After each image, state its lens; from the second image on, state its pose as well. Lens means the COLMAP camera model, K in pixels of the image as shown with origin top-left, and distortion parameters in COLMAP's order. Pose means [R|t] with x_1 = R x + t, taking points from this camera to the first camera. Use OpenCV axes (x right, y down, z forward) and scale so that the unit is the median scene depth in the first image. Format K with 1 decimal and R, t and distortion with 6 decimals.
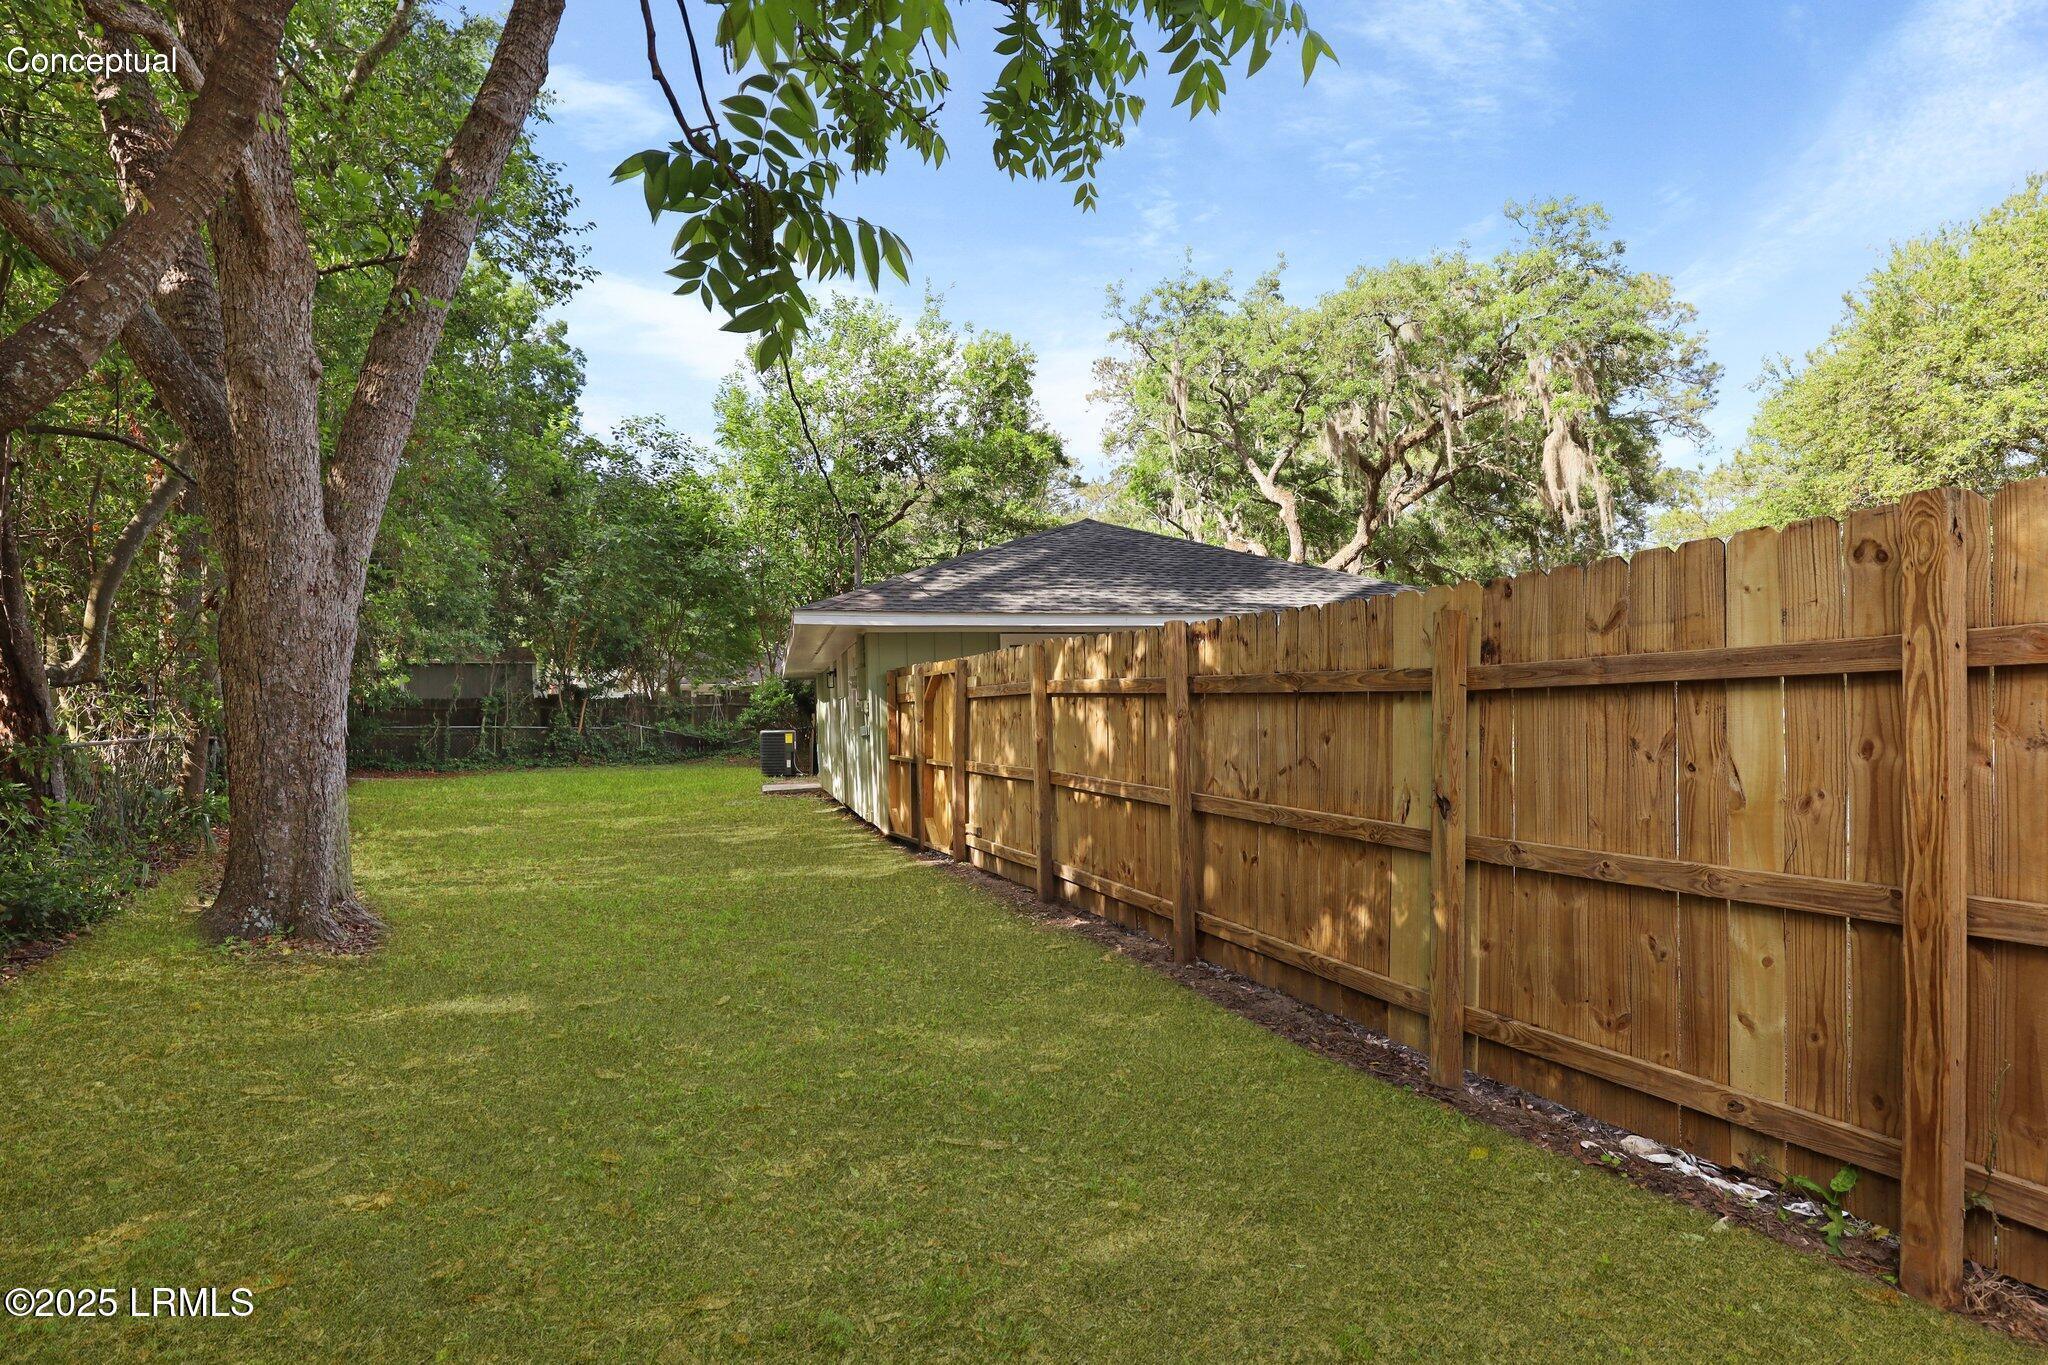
lens RADIAL K [[964.8, 0, 1024.4], [0, 964.8, 745.5], [0, 0, 1]] dist [-0.031165, 0.000227]
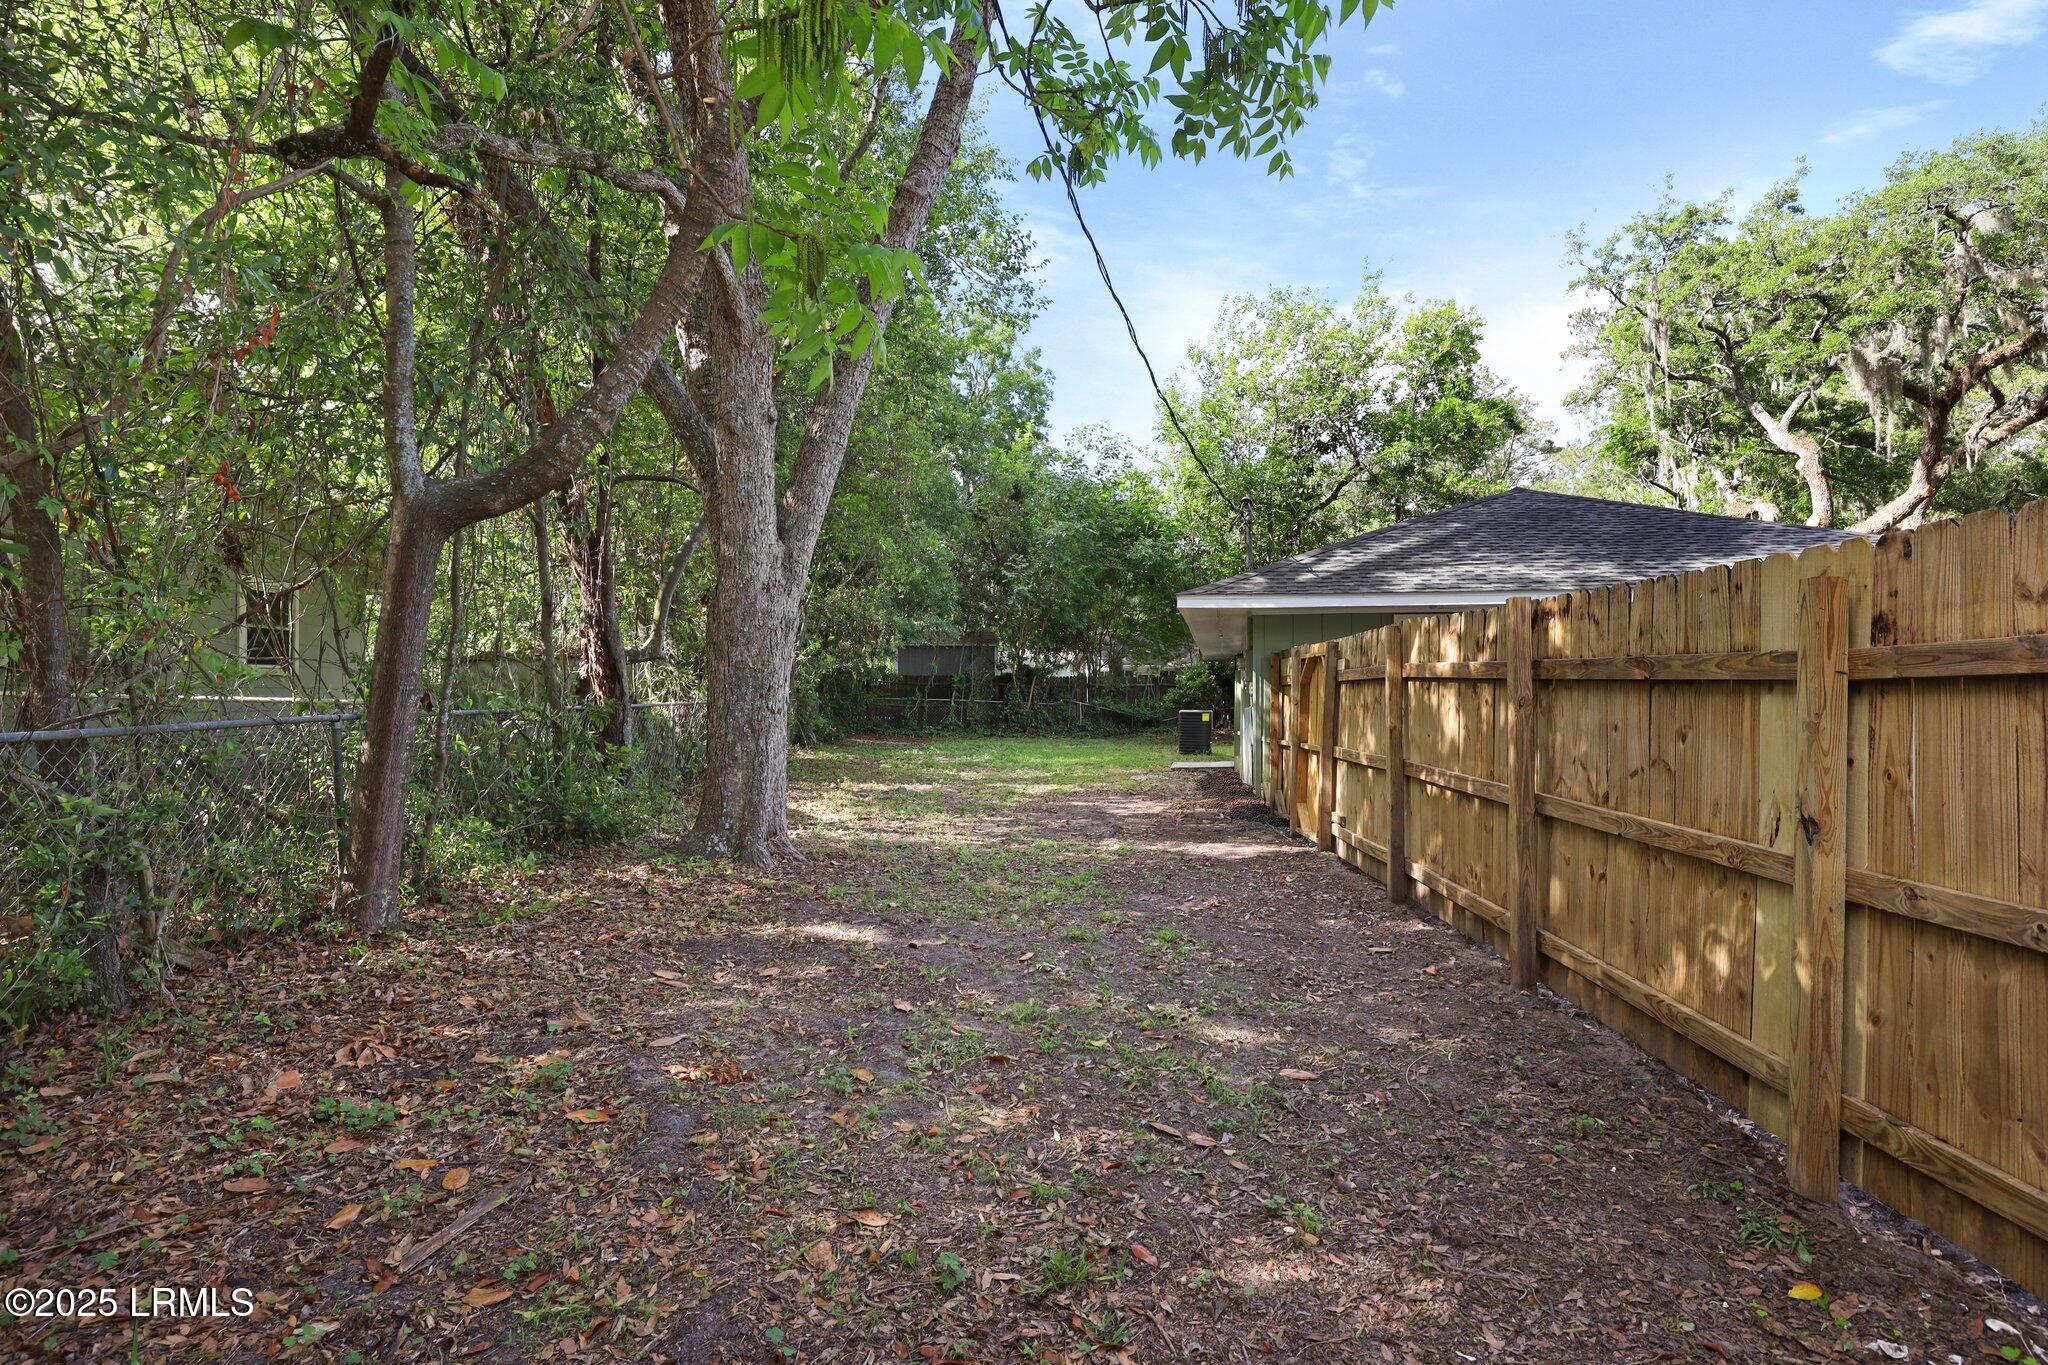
lens RADIAL K [[945.2, 0, 1029.8], [0, 945.2, 685.5], [0, 0, 1]] dist [-0.046882, 0.012027]
pose [[0.895960, 0.016724, -0.443819, 0.062498], [-0.035652, 0.998774, -0.034337, -0.001333], [0.442701, 0.046587, 0.895458, 0.015921]]
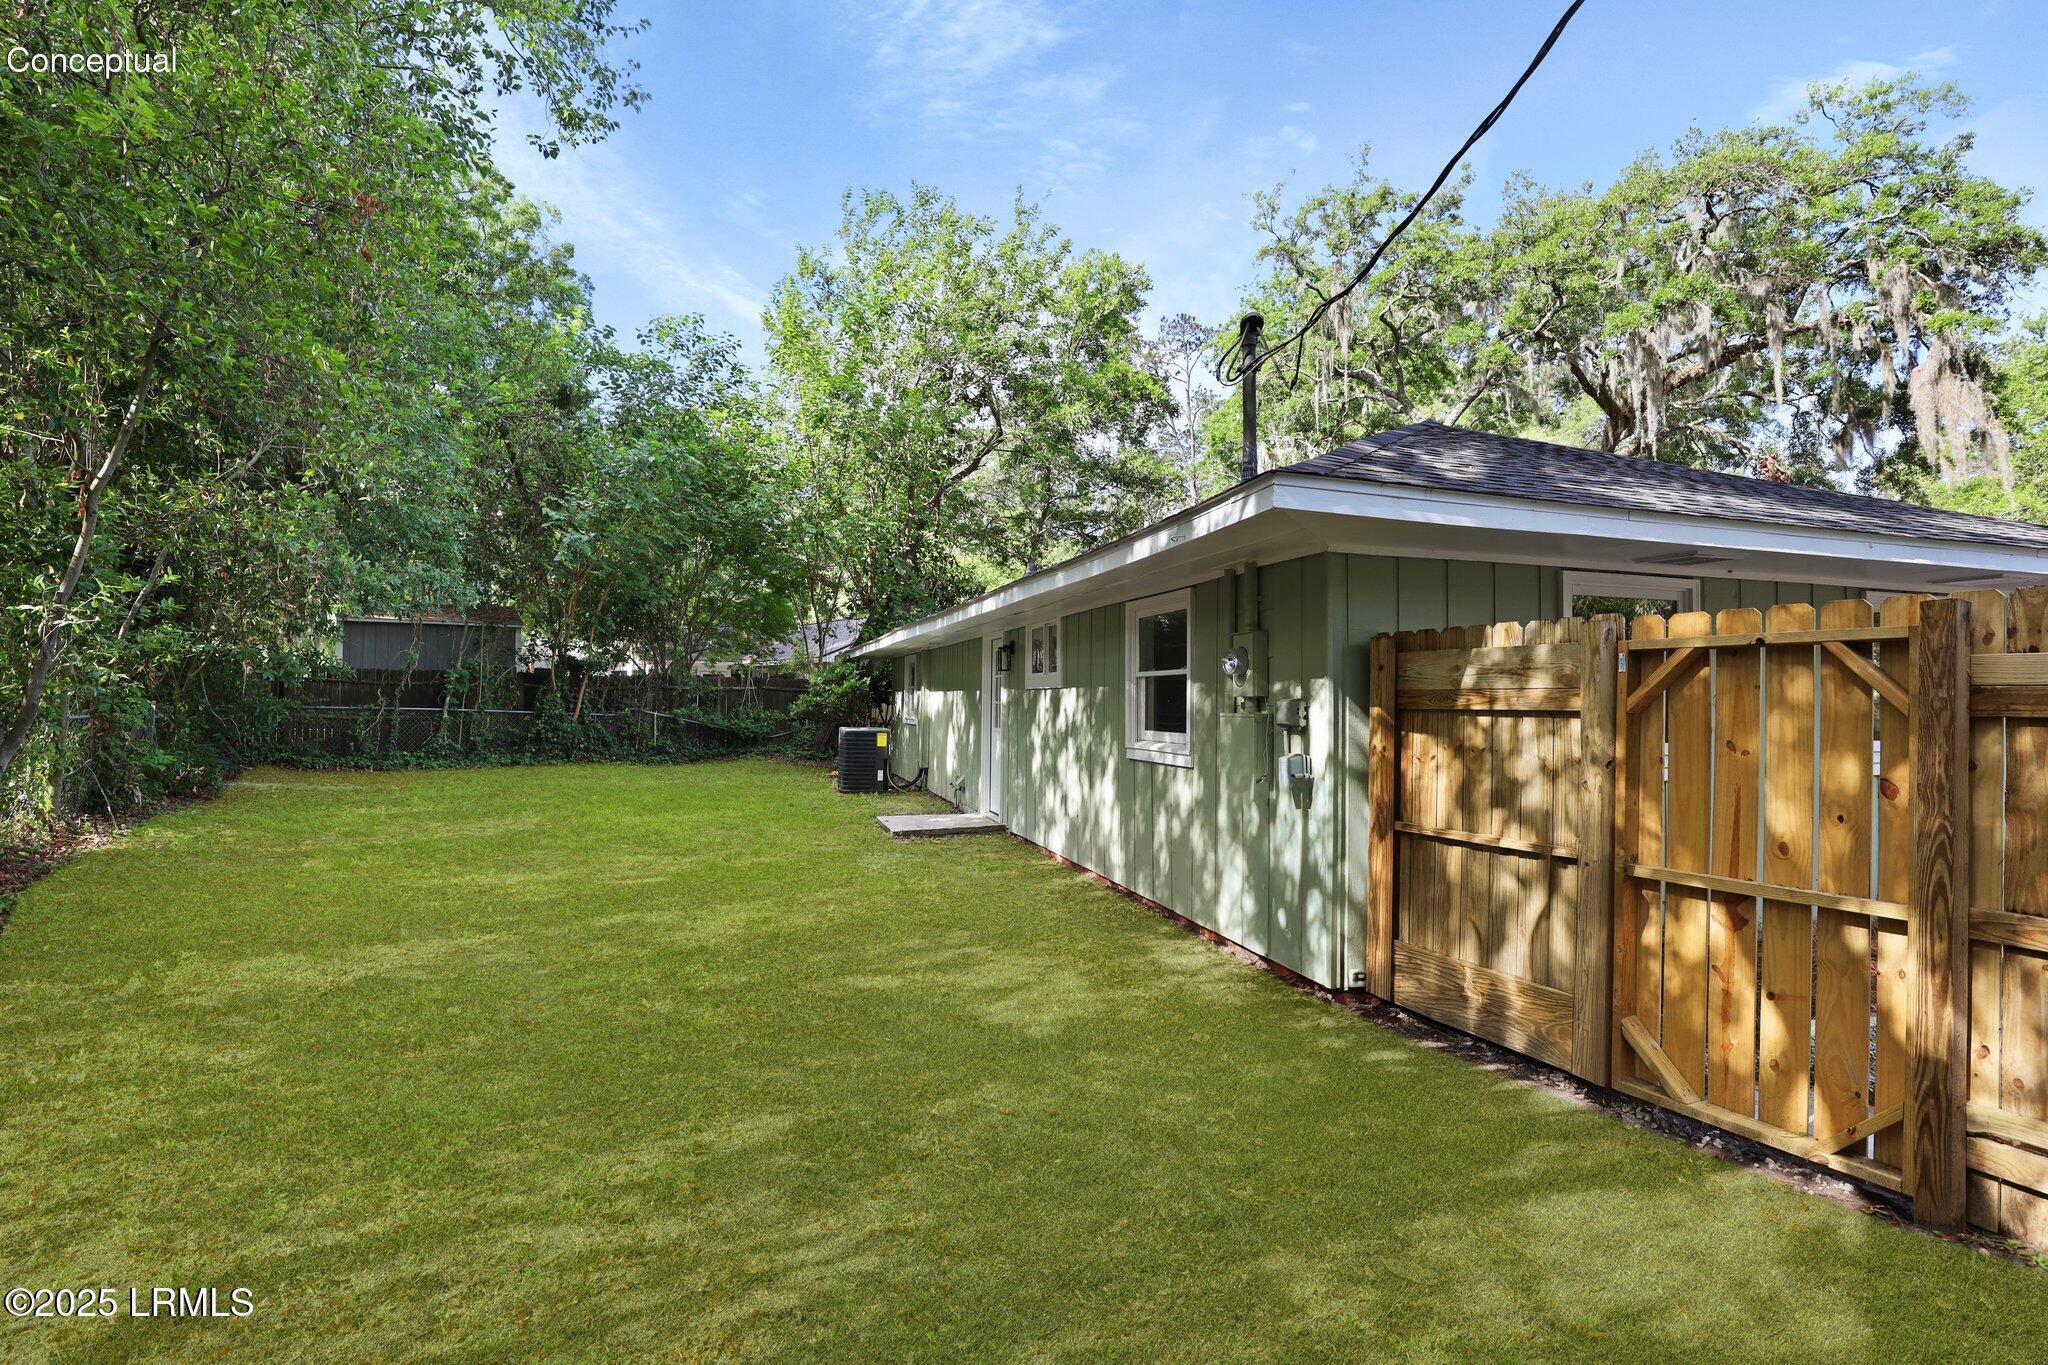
lens RADIAL K [[945.2, 0, 1029.8], [0, 945.2, 685.5], [0, 0, 1]] dist [-0.046882, 0.012027]
pose [[0.998621, 0.028497, 0.044093, -0.310955], [-0.026227, 0.998343, -0.051221, -0.027167], [-0.045480, 0.049994, 0.997713, 0.549891]]
